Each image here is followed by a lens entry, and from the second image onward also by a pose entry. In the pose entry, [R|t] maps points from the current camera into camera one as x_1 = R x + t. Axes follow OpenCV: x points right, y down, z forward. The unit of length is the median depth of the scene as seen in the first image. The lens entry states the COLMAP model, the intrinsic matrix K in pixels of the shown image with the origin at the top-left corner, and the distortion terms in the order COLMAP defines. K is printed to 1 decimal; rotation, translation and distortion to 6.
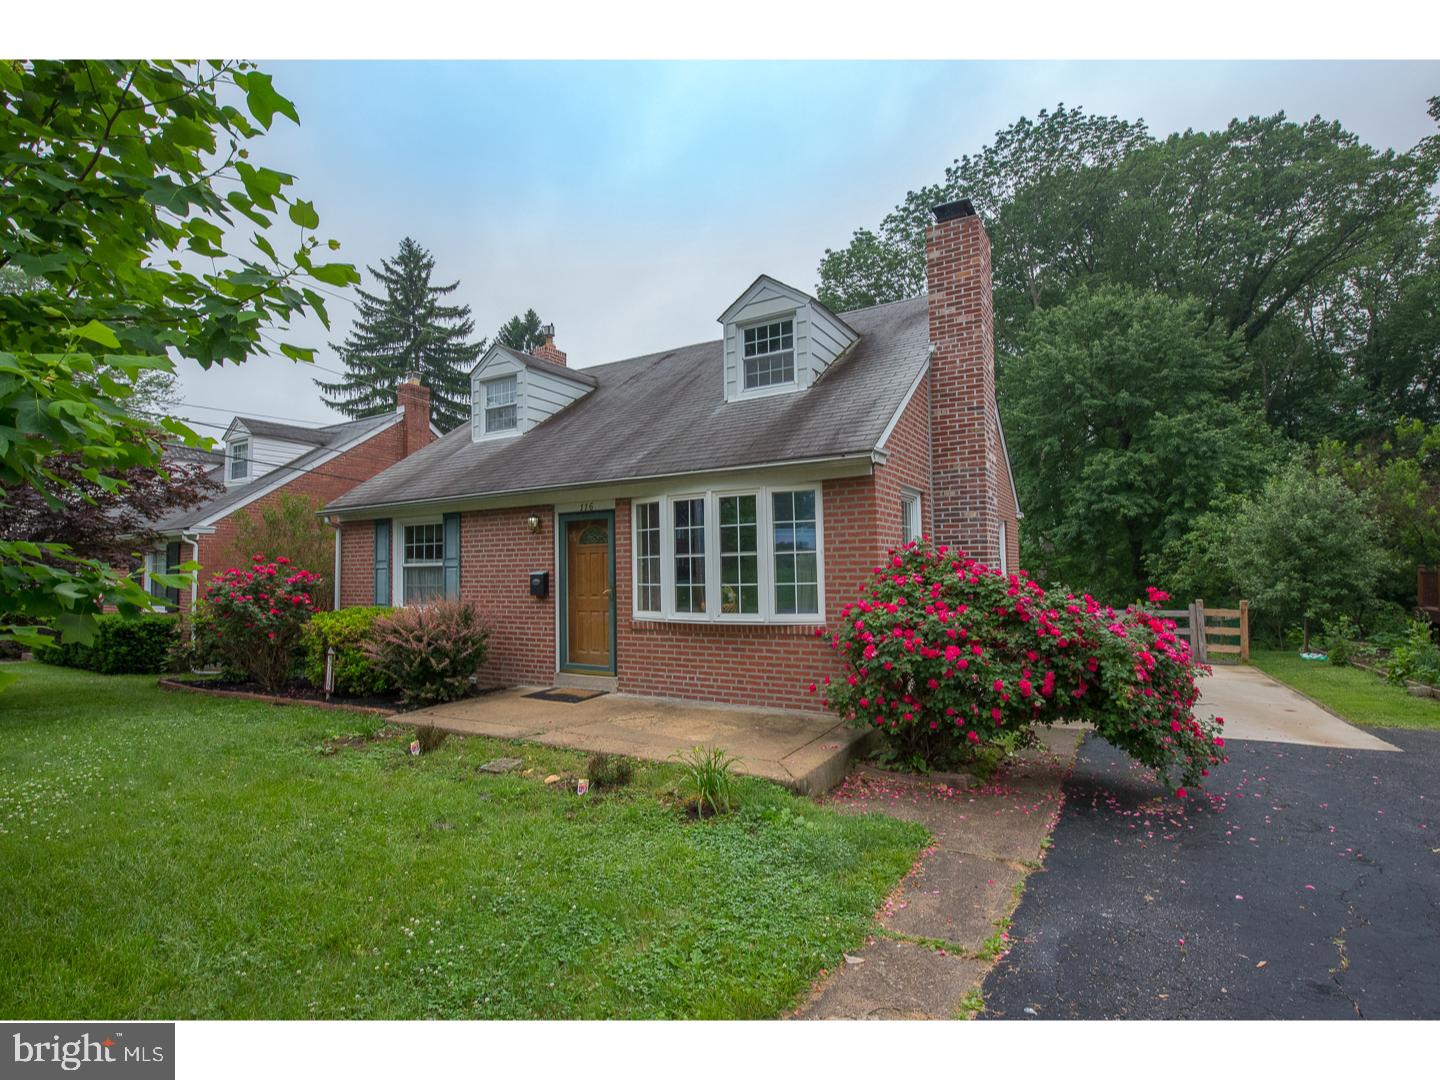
lens RADIAL K [[751.5, 0, 719.9], [0, 751.5, 541.1], [0, 0, 1]] dist [-0.003602, -0.003427]
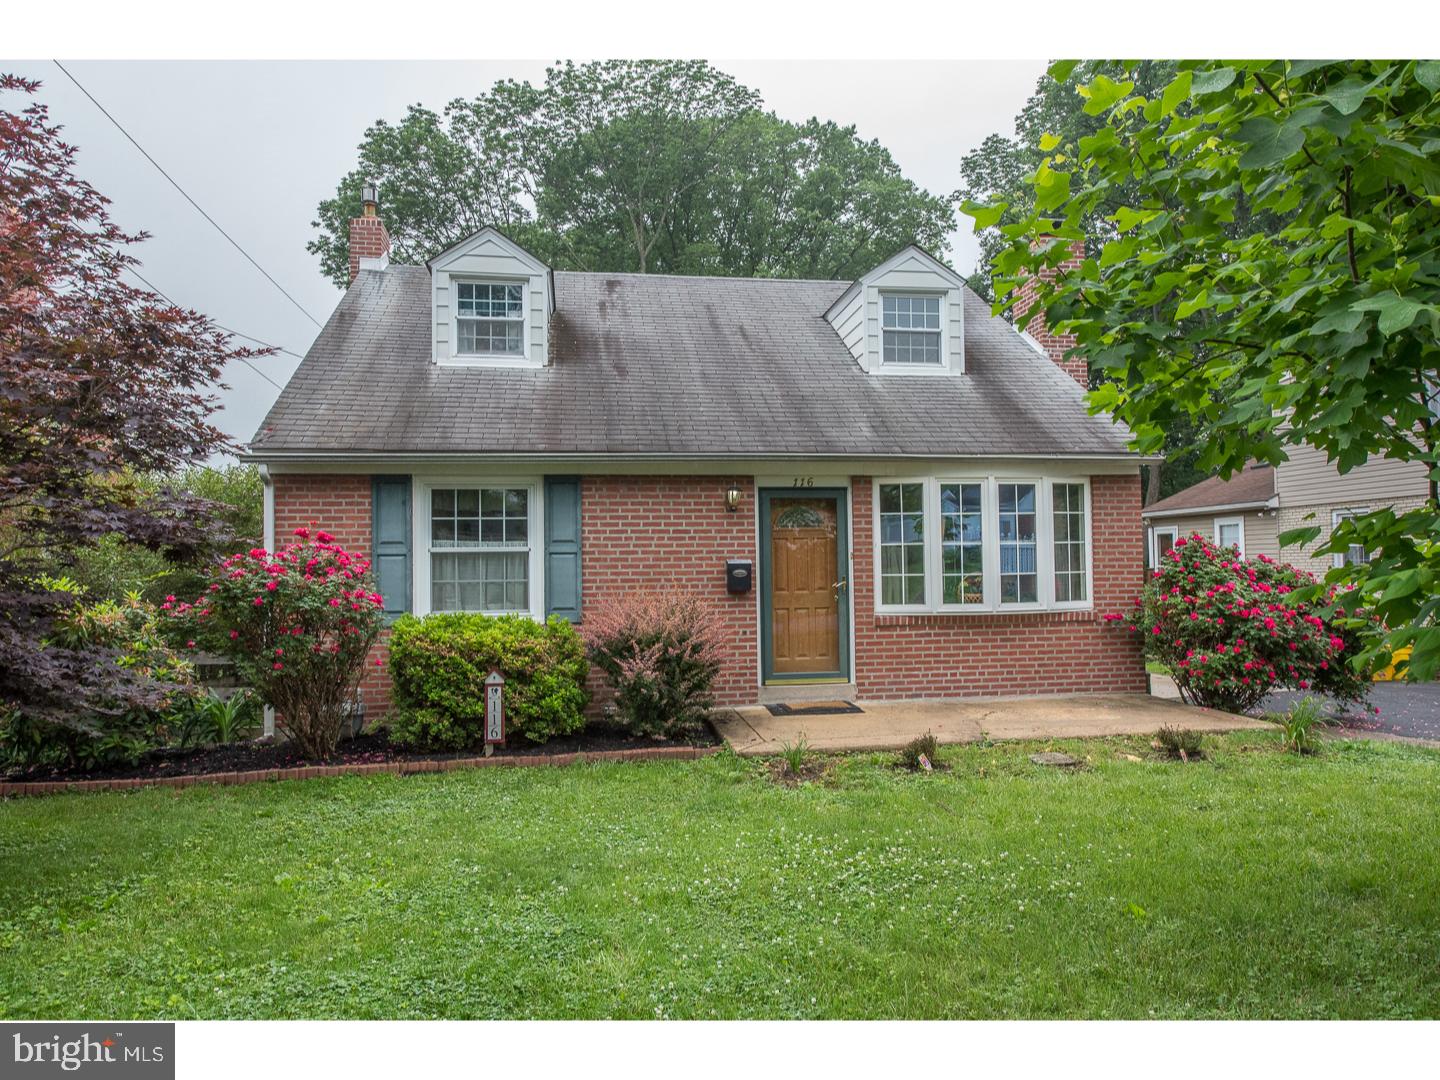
lens RADIAL K [[1029.9, 0, 721.1], [0, 1029.9, 537.3], [0, 0, 1]] dist [-0.003977, 0.000140]
pose [[0.742366, 0.026463, 0.669472, -1.100693], [-0.026338, 0.999600, -0.010306, 0.032096], [-0.669477, -0.009982, 0.742766, 0.238189]]
